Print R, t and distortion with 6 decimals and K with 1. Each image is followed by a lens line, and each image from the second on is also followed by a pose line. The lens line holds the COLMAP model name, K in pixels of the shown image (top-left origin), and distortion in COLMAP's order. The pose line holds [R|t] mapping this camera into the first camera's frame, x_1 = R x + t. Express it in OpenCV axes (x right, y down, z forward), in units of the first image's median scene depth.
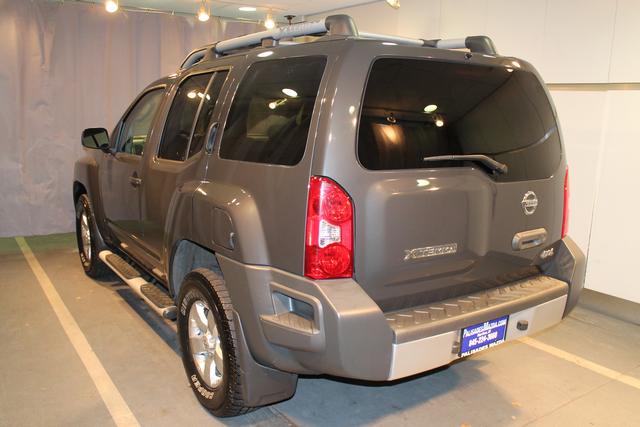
lens RADIAL K [[571.8, 0, 318.8], [0, 571.8, 214.7], [0, 0, 1]] dist [-0.112029, 0.013683]
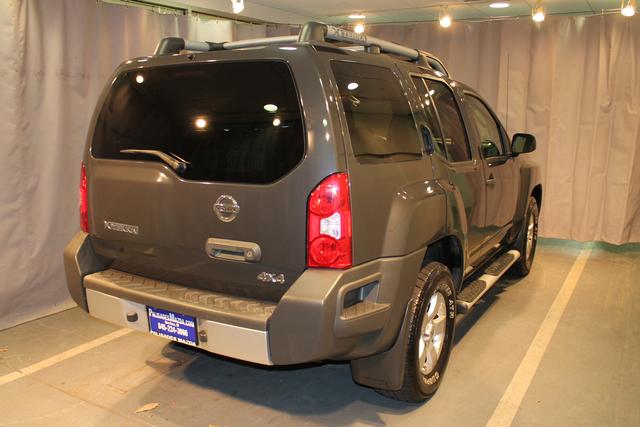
lens RADIAL K [[571.8, 0, 308.2], [0, 571.8, 207.7], [0, 0, 1]] dist [-0.112029, 0.013683]
pose [[0.413712, 0.128100, -0.901351, 1.298348], [-0.154984, 0.985510, 0.068924, -0.109099], [0.897119, 0.111180, 0.427571, 0.753978]]
